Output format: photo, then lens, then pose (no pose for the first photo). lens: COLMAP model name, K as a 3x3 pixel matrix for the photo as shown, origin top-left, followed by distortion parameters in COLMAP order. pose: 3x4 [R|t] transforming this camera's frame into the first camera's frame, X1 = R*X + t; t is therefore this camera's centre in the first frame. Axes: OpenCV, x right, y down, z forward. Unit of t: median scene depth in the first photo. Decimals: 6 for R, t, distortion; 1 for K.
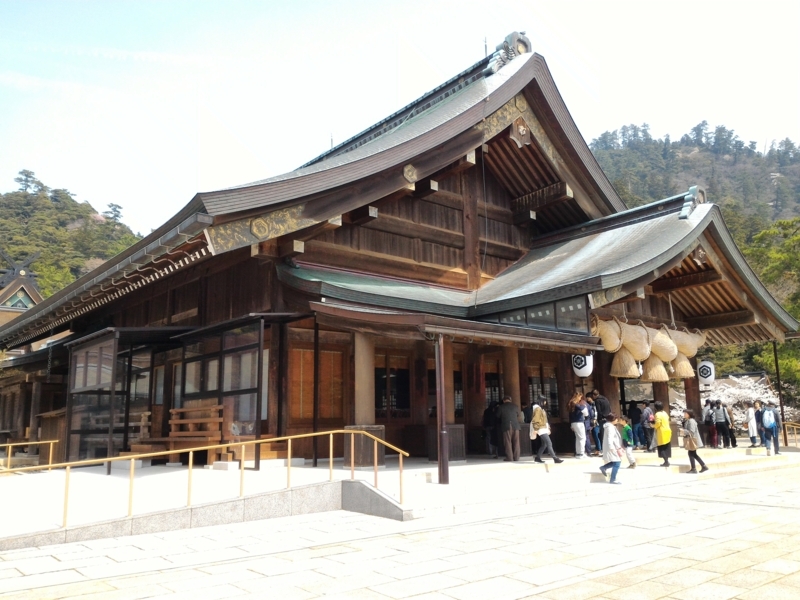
lens RADIAL K [[682.4, 0, 401.2], [0, 682.4, 304.8], [0, 0, 1]] dist [0.008779, -0.001482]
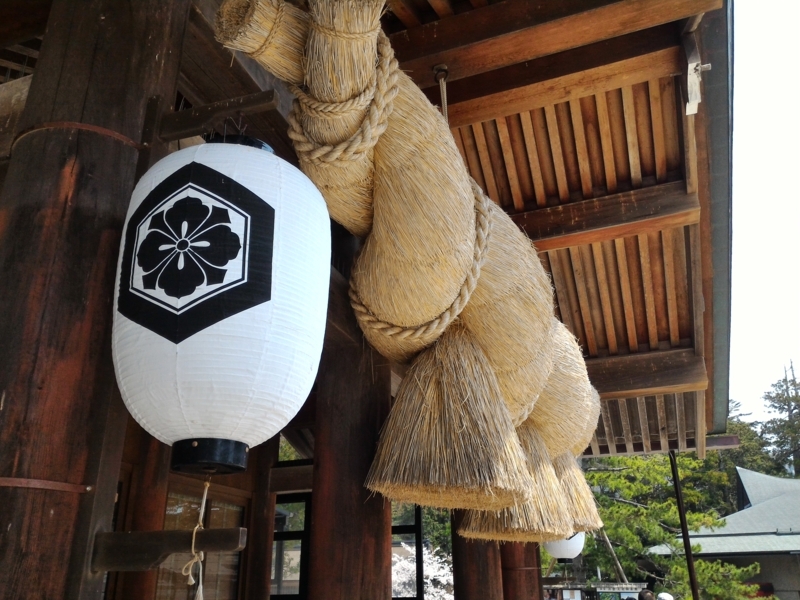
lens RADIAL K [[682.4, 0, 397.3], [0, 682.4, 302.6], [0, 0, 1]] dist [0.008779, -0.001482]
pose [[0.868148, 0.198979, 0.454671, 0.241743], [-0.089951, 0.964023, -0.250137, 0.106370], [-0.488085, 0.176258, 0.854813, 0.901472]]
